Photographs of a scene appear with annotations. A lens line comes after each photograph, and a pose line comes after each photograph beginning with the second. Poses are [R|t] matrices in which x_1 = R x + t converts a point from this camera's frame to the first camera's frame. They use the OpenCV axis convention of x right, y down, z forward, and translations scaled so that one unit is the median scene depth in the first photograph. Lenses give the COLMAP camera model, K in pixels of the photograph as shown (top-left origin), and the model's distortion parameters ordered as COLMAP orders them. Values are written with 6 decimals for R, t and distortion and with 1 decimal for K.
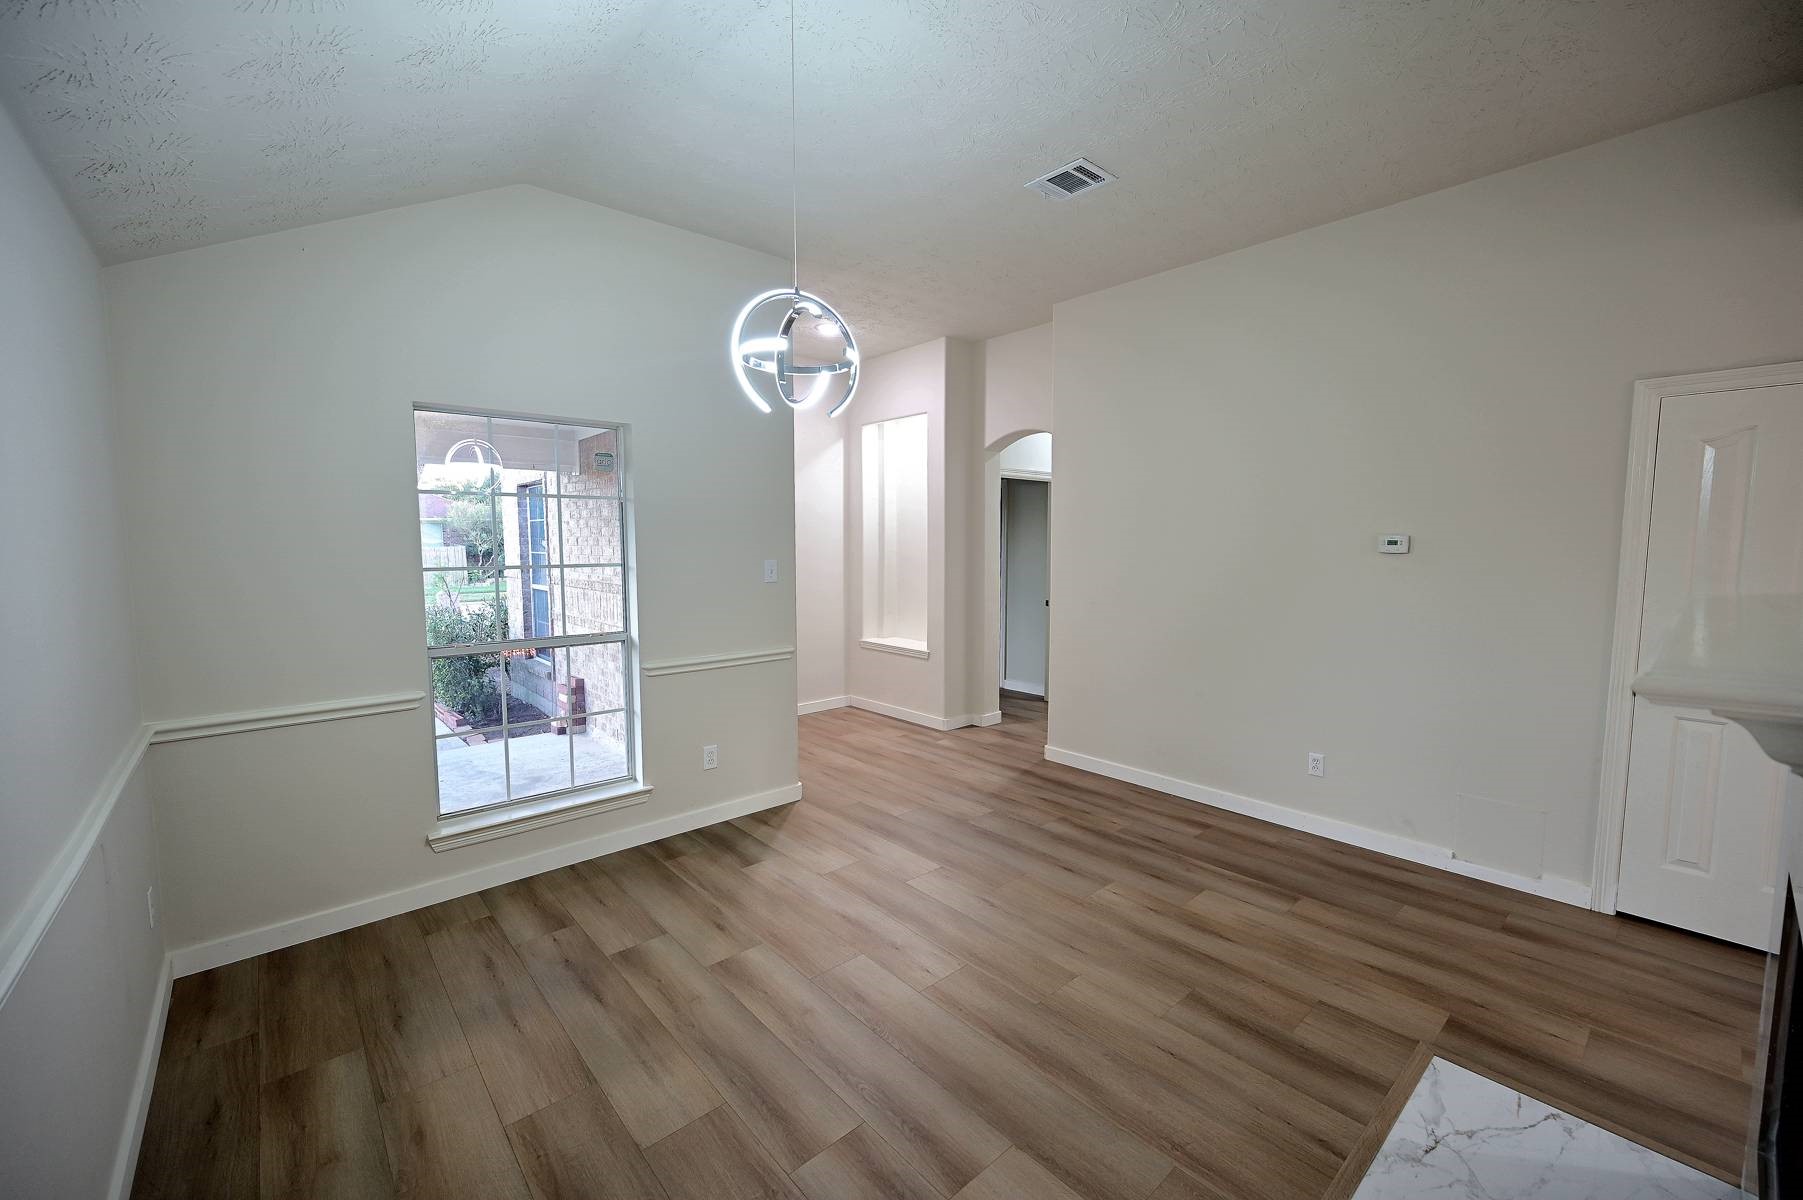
lens RADIAL K [[720.0, 0, 905.3], [0, 720.0, 594.8], [0, 0, 1]] dist [-0.004832, -0.000167]
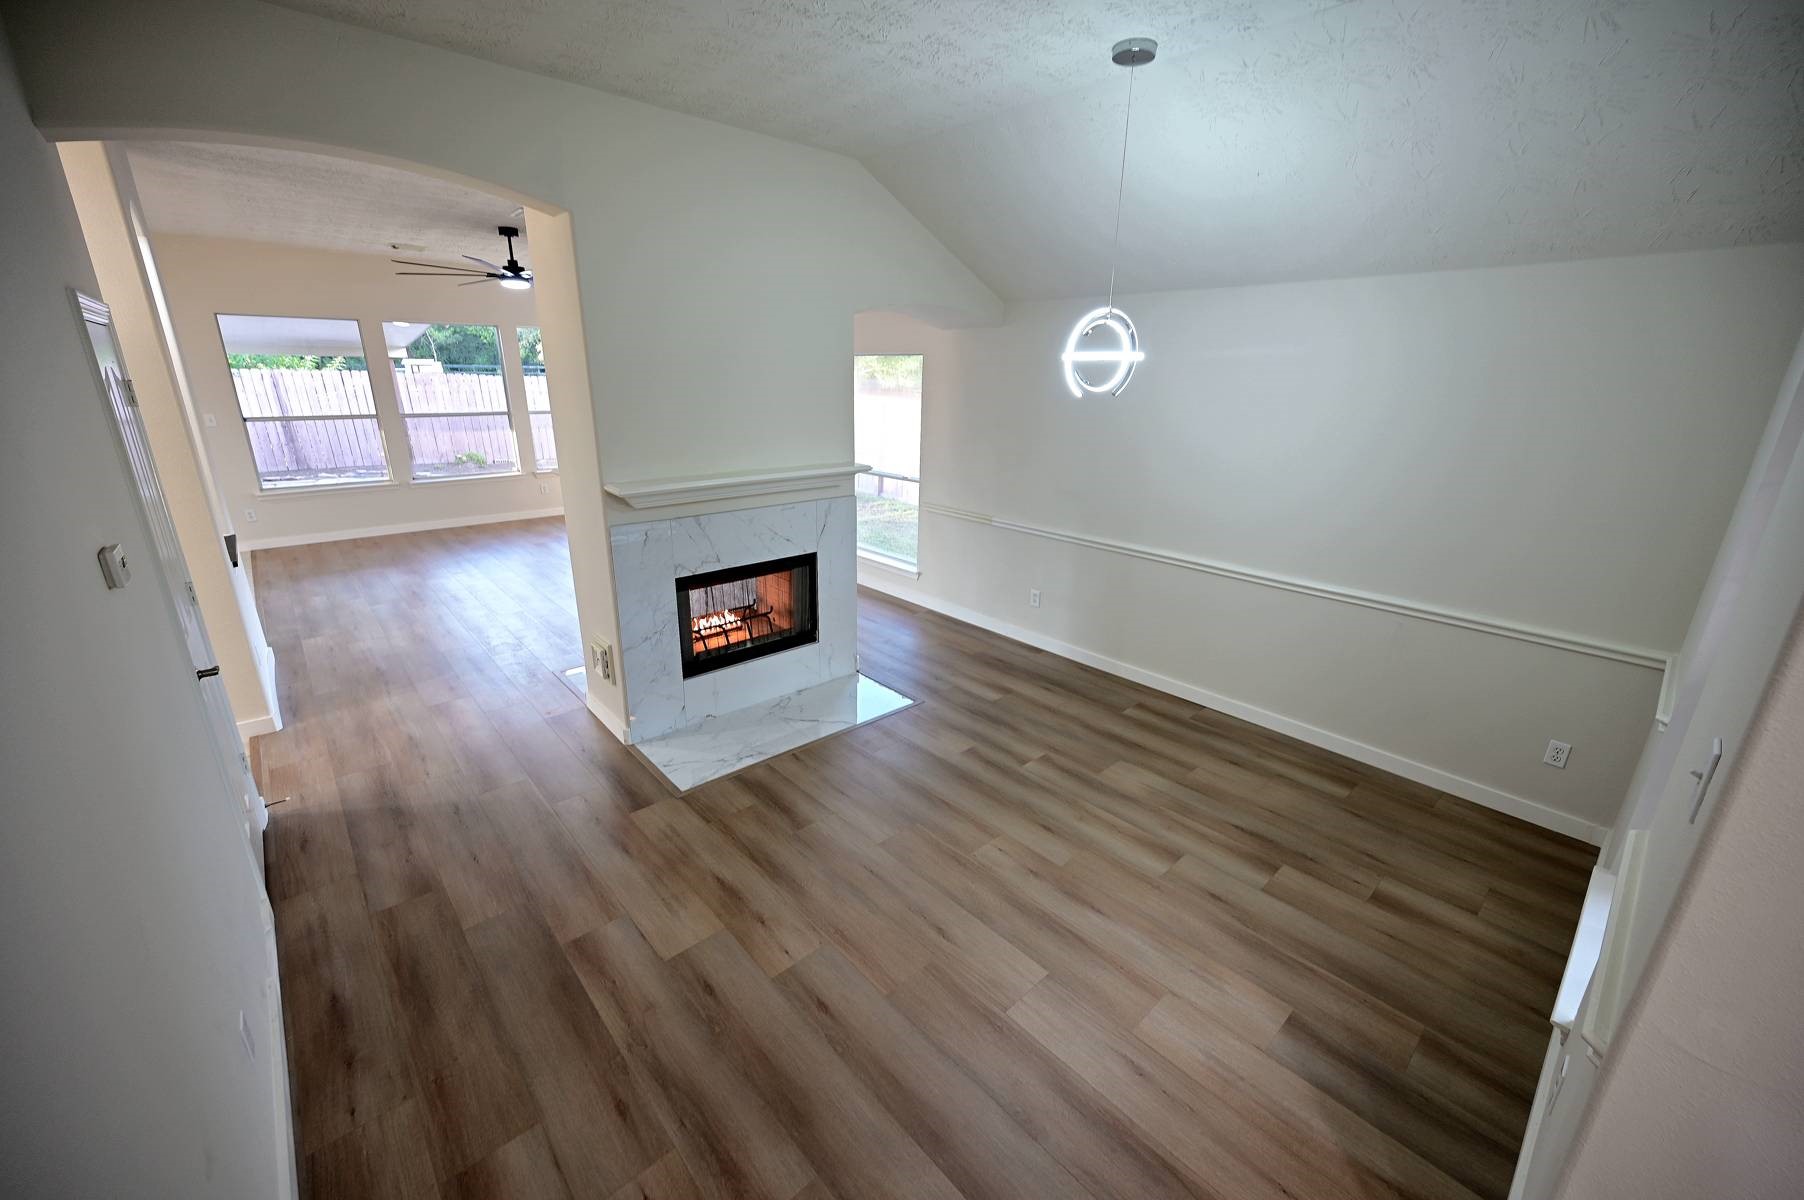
lens RADIAL K [[720.4, 0, 902.7], [0, 720.4, 595.6], [0, 0, 1]] dist [-0.004832, -0.000167]
pose [[-0.999952, -0.008498, -0.004864, 0.165003], [-0.009700, 0.927714, 0.373165, -0.259869], [0.001341, 0.373195, -0.927752, 1.575650]]
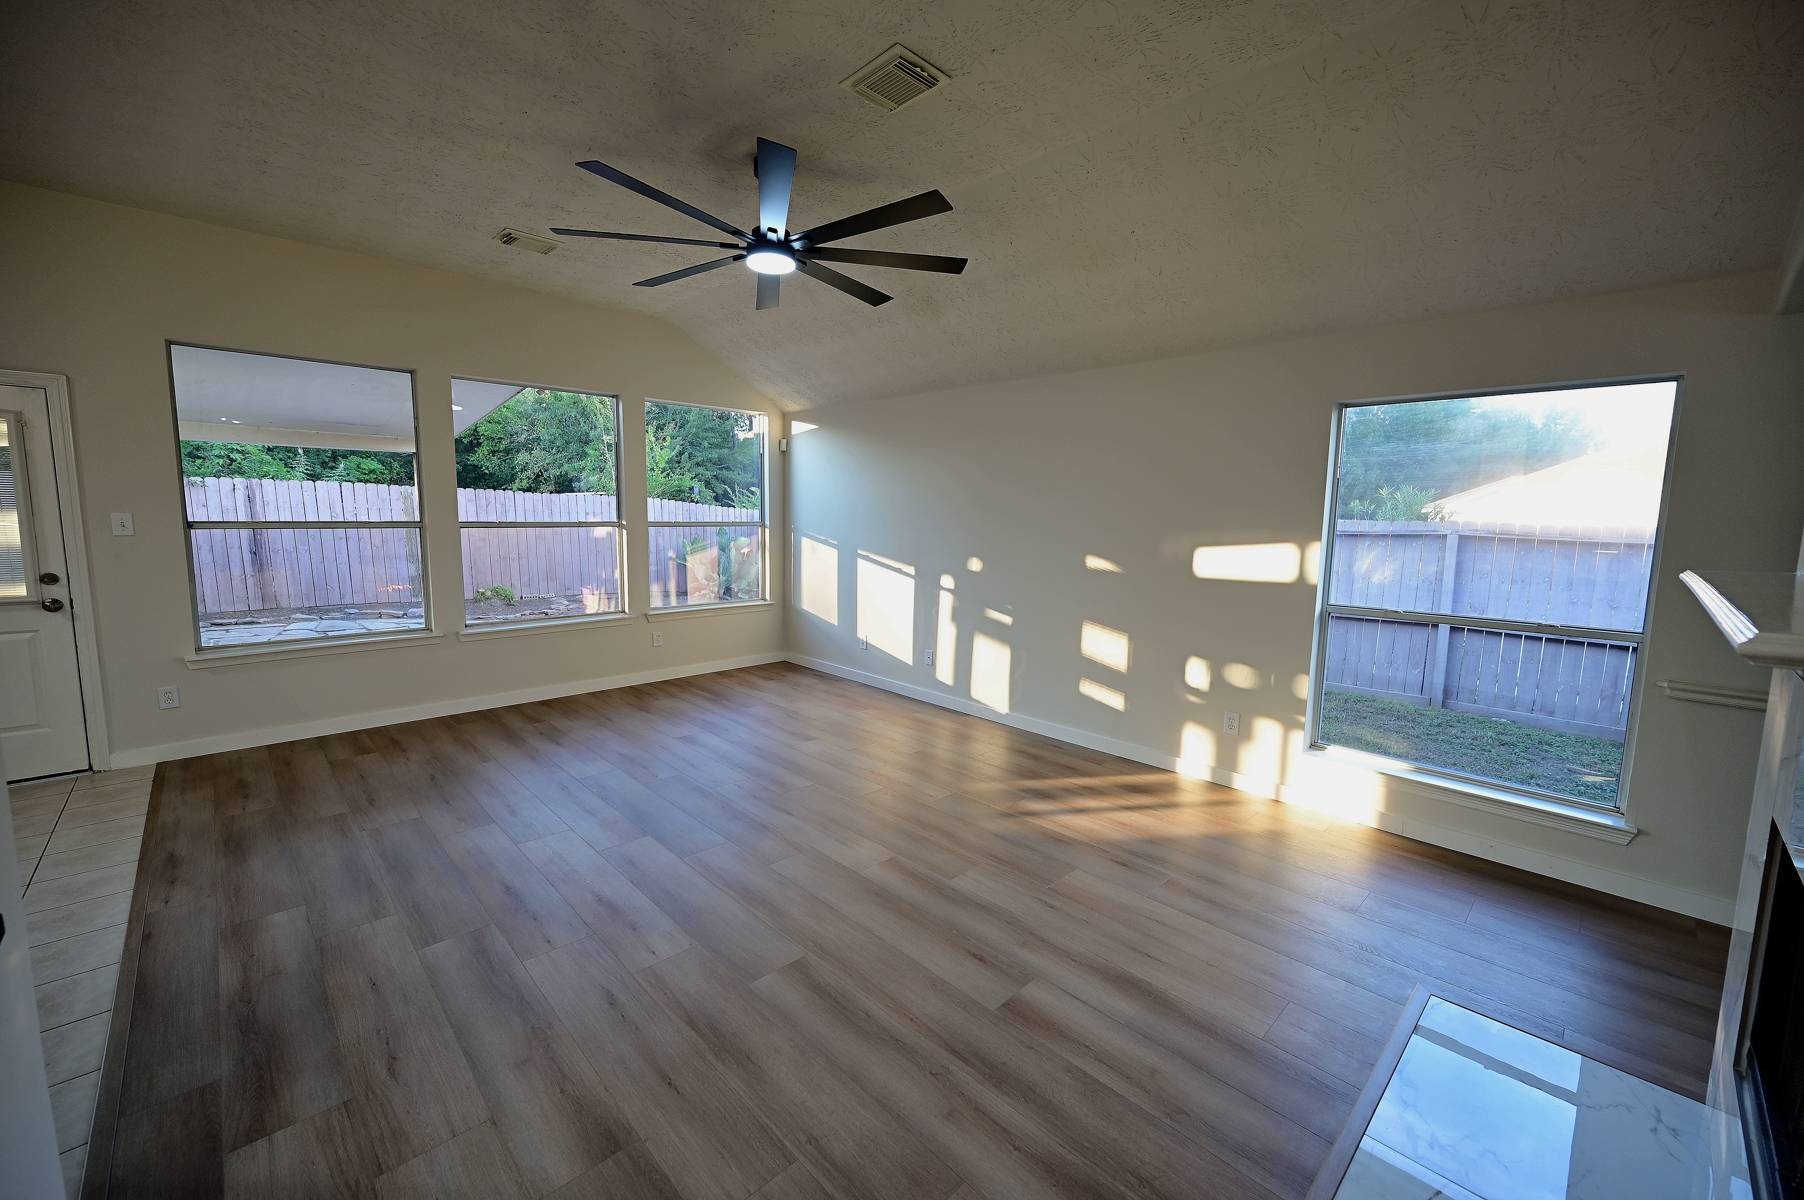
lens RADIAL K [[720.4, 0, 899.6], [0, 720.4, 585.2], [0, 0, 1]] dist [-0.004832, -0.000167]
pose [[-0.999101, -0.007392, -0.041740, 1.090108], [-0.014831, 0.983400, 0.180845, -0.039416], [0.039710, 0.181302, -0.982625, 0.516007]]
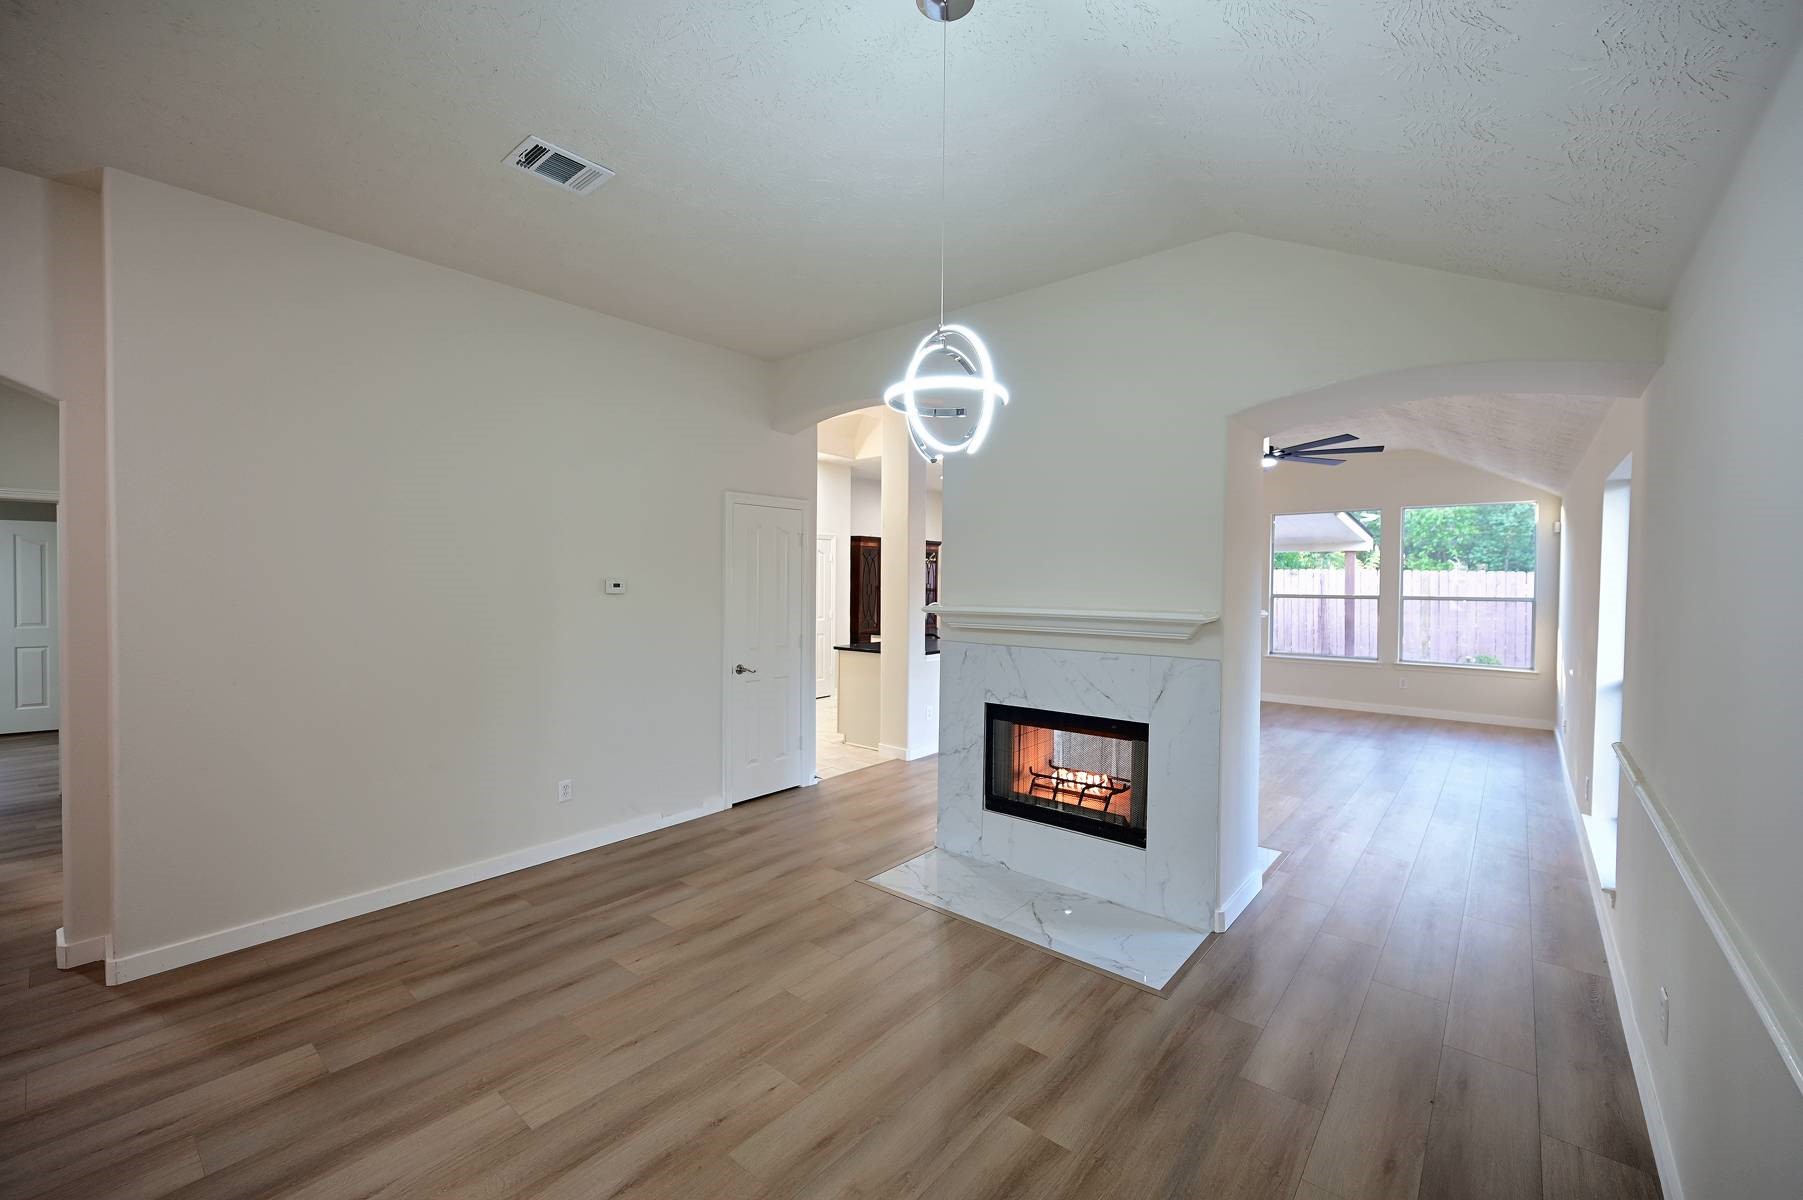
lens RADIAL K [[720.0, 0, 899.2], [0, 720.0, 585.1], [0, 0, 1]] dist [-0.004832, -0.000167]
pose [[-0.135890, -0.005289, 0.990710, -0.668833], [0.072155, 0.997277, 0.015221, -0.062109], [-0.988093, 0.073553, -0.135139, 0.739737]]
